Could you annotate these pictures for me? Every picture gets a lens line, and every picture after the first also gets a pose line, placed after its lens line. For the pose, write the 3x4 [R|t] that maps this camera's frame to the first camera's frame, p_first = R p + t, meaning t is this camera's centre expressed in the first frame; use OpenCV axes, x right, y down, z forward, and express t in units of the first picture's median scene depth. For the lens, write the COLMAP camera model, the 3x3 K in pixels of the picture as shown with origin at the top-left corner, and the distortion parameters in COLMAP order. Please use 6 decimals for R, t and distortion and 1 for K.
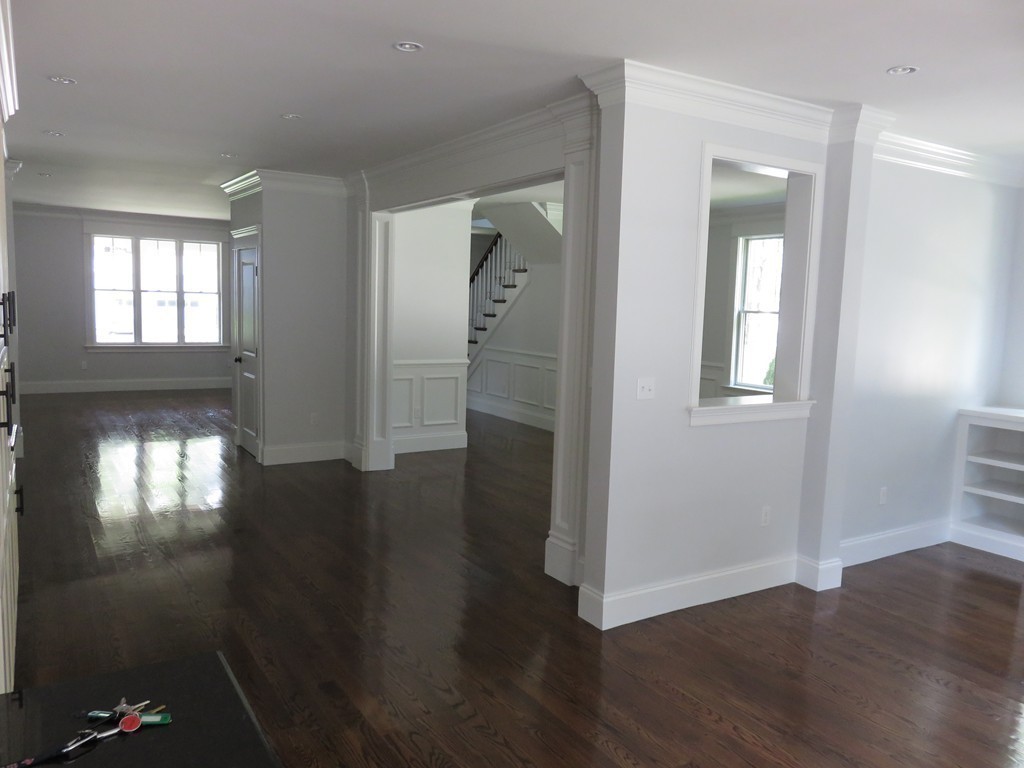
lens RADIAL K [[768.1, 0, 509.6], [0, 768.1, 382.4], [0, 0, 1]] dist [-0.008932, 0.001969]
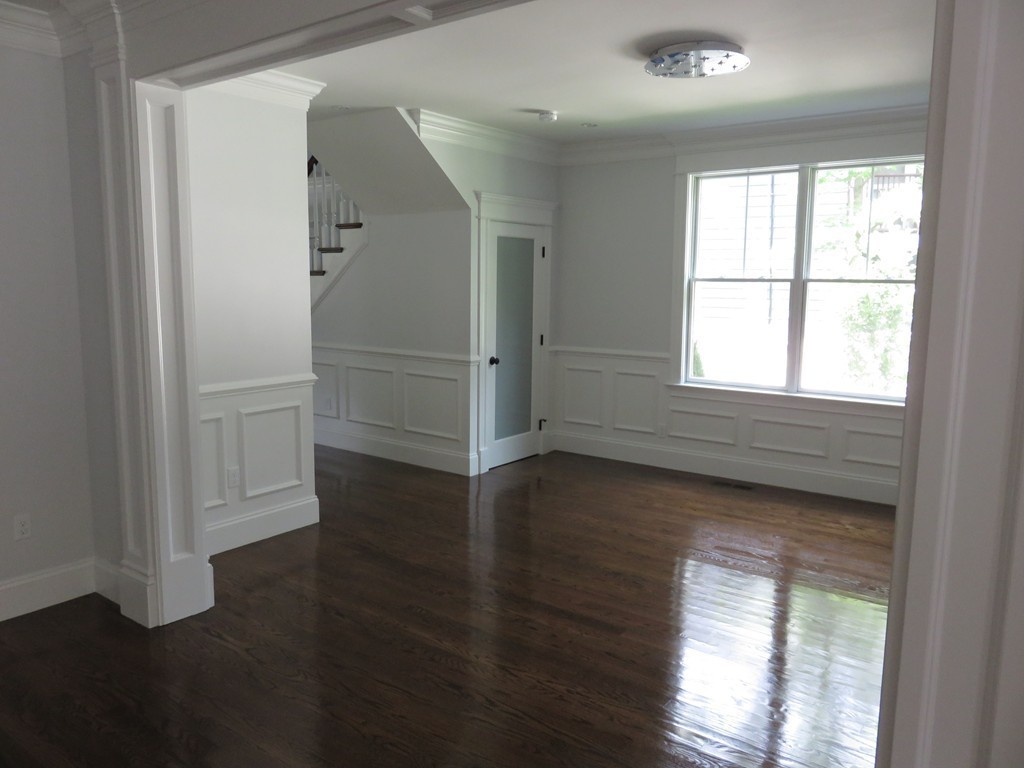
lens RADIAL K [[768.1, 0, 509.6], [0, 768.1, 382.4], [0, 0, 1]] dist [-0.008932, 0.001969]
pose [[0.935026, -0.069726, 0.347656, -0.117419], [0.056954, 0.997278, 0.046837, -0.041857], [-0.349976, -0.023994, 0.936451, 0.404800]]
